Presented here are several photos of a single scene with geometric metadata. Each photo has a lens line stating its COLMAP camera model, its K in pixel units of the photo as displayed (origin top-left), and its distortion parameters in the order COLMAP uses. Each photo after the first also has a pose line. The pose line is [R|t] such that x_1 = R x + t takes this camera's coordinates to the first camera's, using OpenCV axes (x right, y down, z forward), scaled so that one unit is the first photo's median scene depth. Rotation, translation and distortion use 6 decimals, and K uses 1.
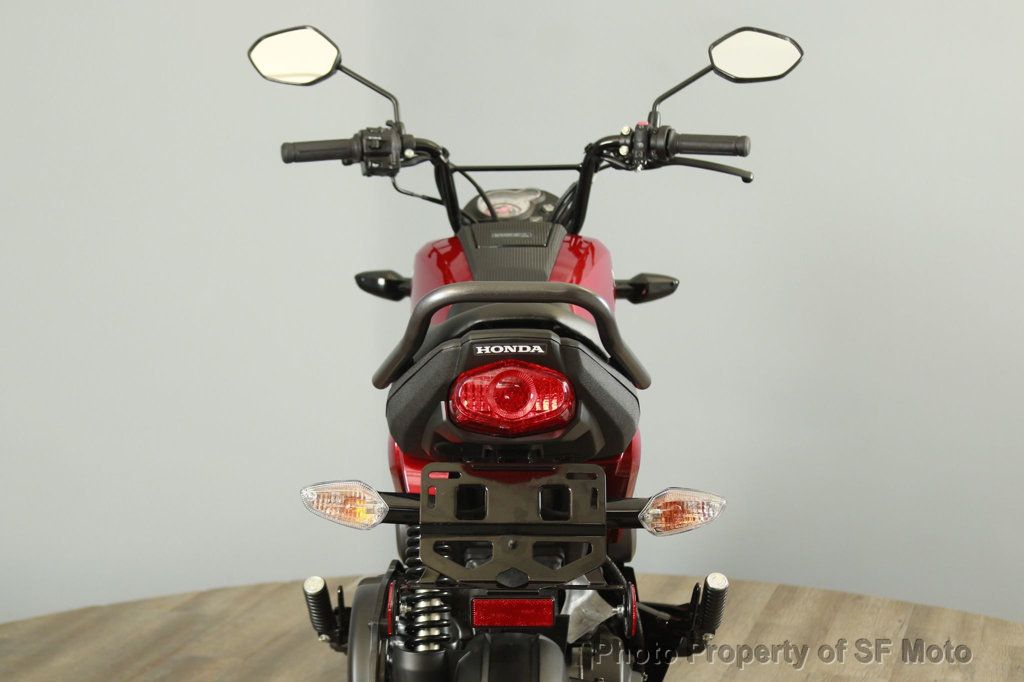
lens RADIAL K [[1940.4, 0, 512.0], [0, 1940.4, 341.0], [0, 0, 1]] dist [0.023634, -0.026275]
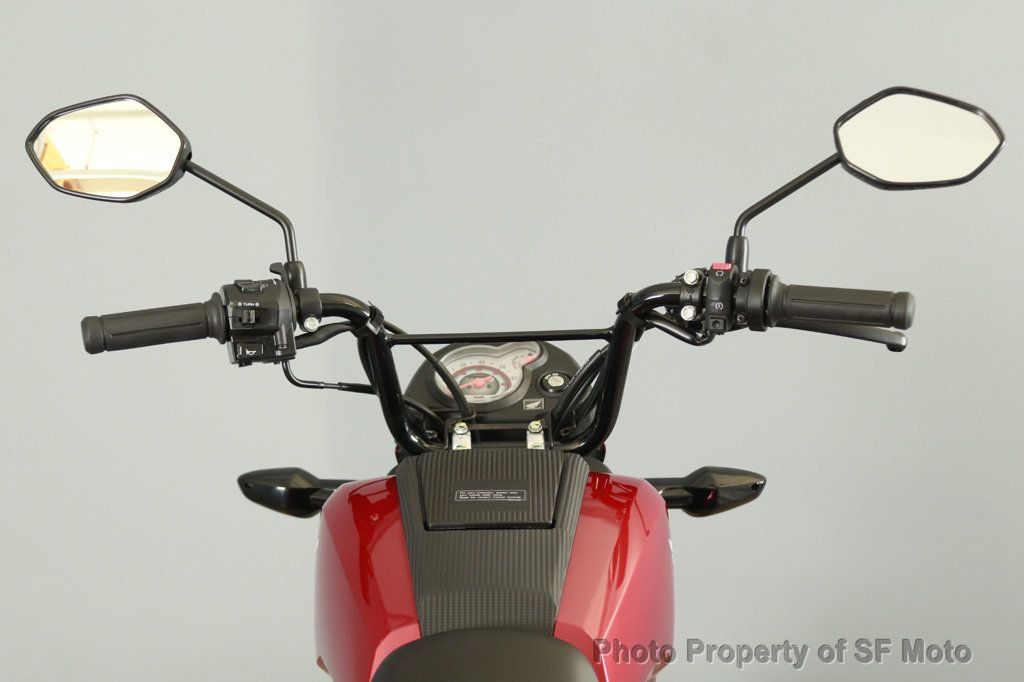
lens RADIAL K [[1857.7, 0, 512.0], [0, 1857.7, 341.0], [0, 0, 1]] dist [-0.003564, -0.082837]
pose [[0.999727, -0.018694, 0.014036, -0.001926], [0.017498, 0.996561, 0.080989, -0.133662], [-0.015502, -0.080721, 0.996616, 0.452711]]
